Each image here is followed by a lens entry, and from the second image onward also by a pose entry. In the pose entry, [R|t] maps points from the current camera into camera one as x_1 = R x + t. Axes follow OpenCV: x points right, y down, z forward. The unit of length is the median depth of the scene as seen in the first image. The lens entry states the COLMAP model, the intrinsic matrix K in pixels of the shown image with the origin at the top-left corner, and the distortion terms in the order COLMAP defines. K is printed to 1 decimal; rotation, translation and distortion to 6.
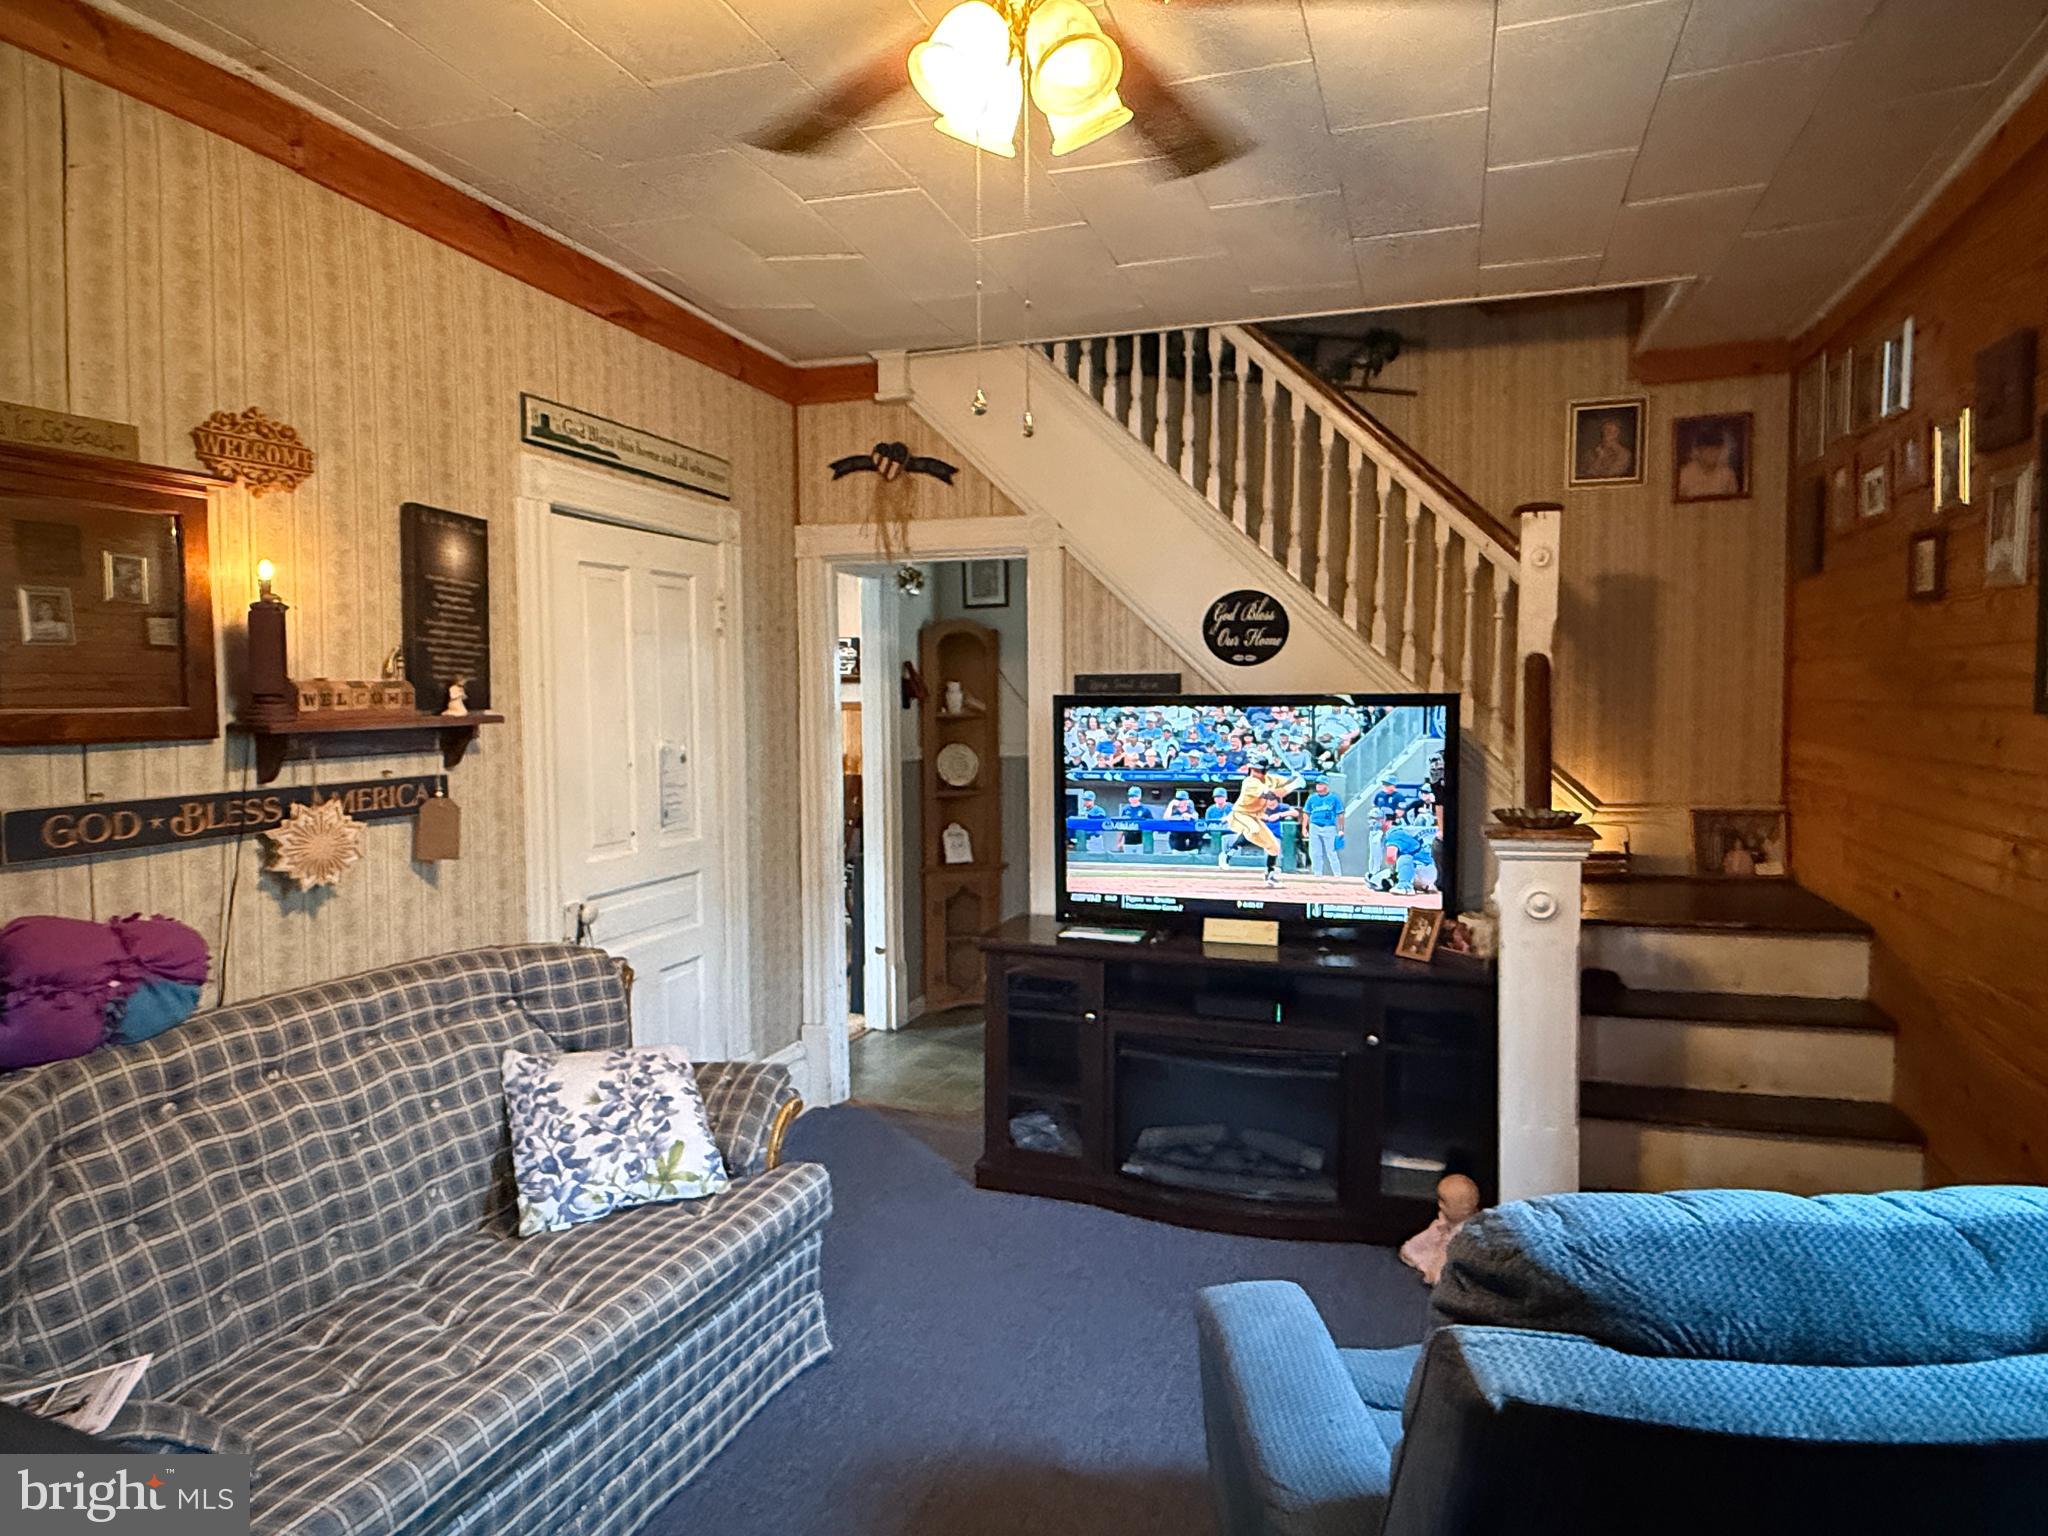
lens RADIAL K [[1155.0, 0, 1024.0], [0, 1155.0, 768.0], [0, 0, 1]] dist [-0.001096, 0.002146]
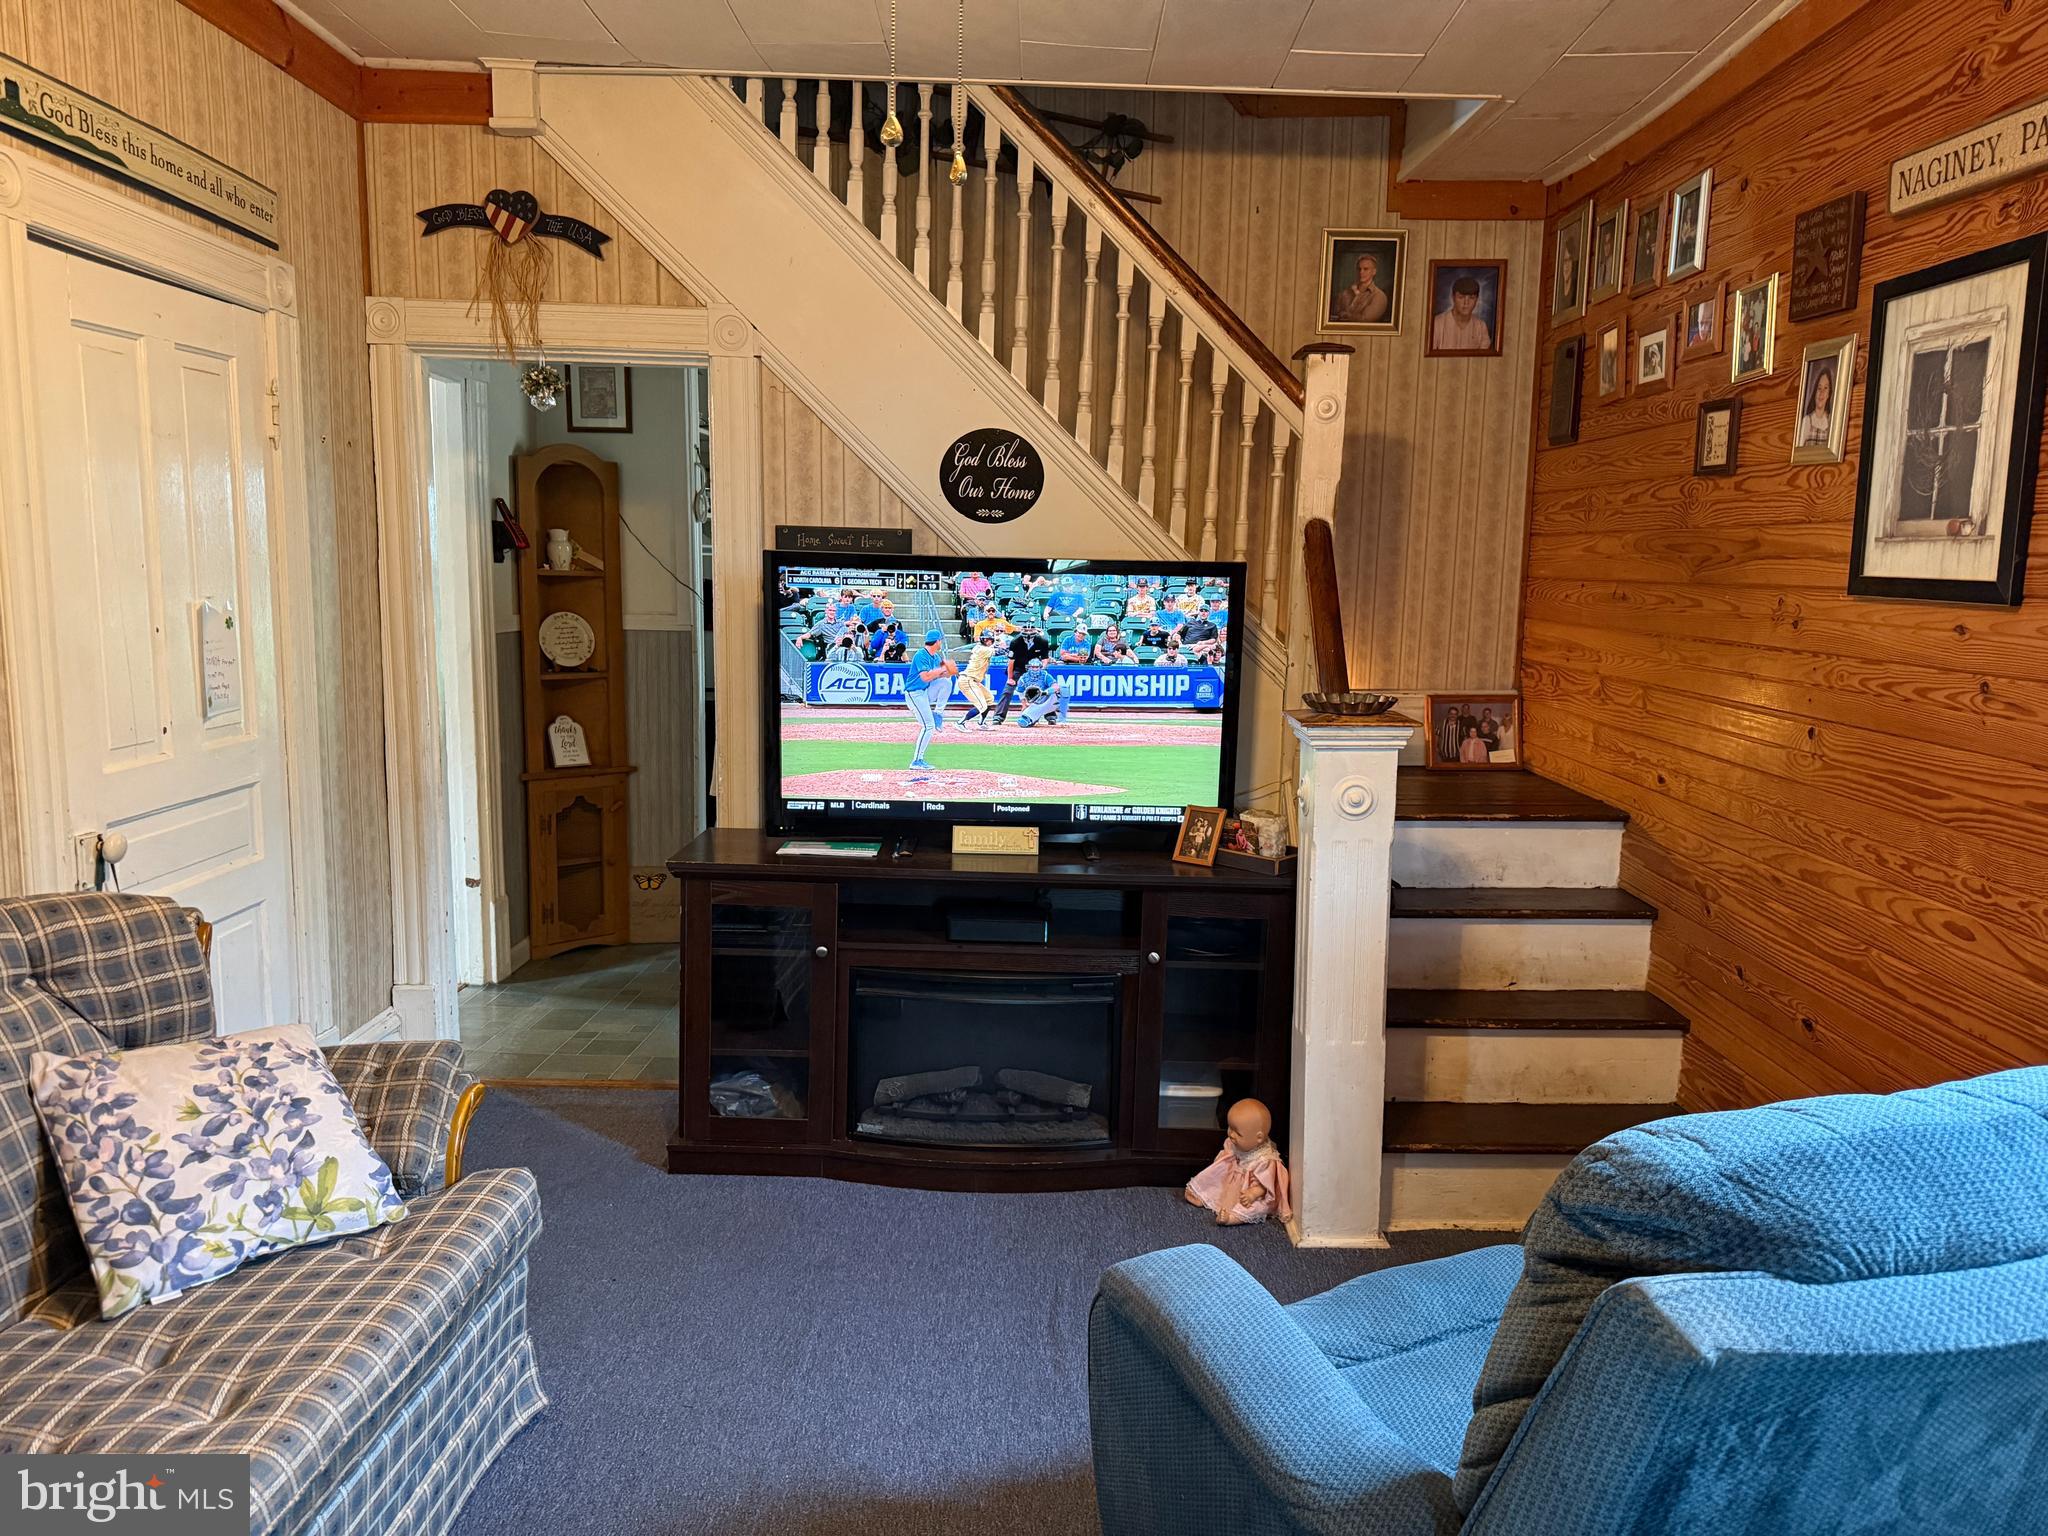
lens RADIAL K [[1375.2, 0, 1024.0], [0, 1375.2, 768.0], [0, 0, 1]] dist [0.058819, -0.069034]
pose [[0.950973, -0.017915, 0.308754, -0.100178], [-0.008830, 0.996341, 0.085007, 0.003833], [-0.309147, -0.083566, 0.947336, 0.047711]]
